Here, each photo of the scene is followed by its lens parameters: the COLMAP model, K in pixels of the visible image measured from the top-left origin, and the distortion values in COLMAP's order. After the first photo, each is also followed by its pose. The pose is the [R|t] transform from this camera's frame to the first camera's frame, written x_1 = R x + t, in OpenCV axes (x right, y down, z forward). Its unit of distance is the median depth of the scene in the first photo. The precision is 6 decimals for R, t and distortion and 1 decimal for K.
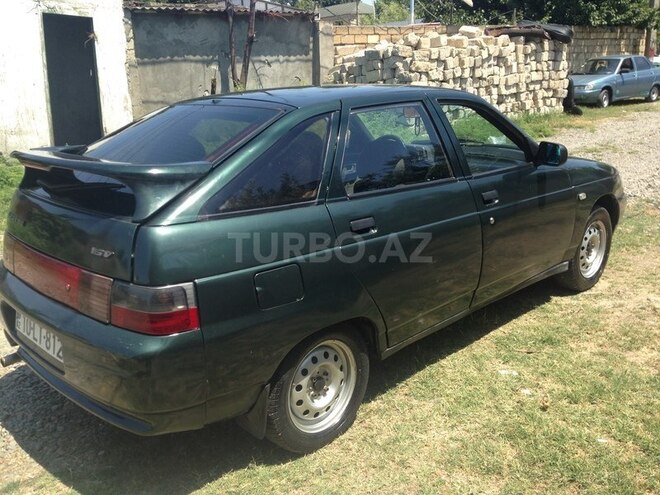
lens RADIAL K [[591.7, 0, 330.0], [0, 591.7, 247.5], [0, 0, 1]] dist [0.172813, -0.263963]
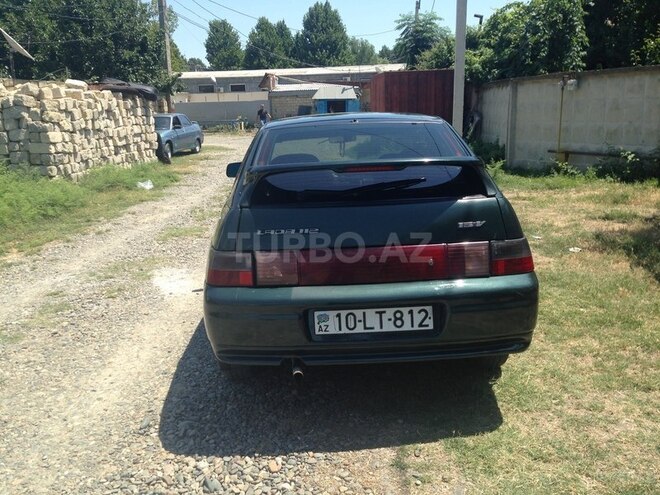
lens RADIAL K [[591.7, 0, 330.0], [0, 591.7, 247.5], [0, 0, 1]] dist [0.172813, -0.263963]
pose [[0.681491, -0.149816, 0.716327, -0.235780], [0.216244, 0.976338, -0.001532, -0.002160], [-0.699148, 0.155946, 0.697763, 0.046930]]
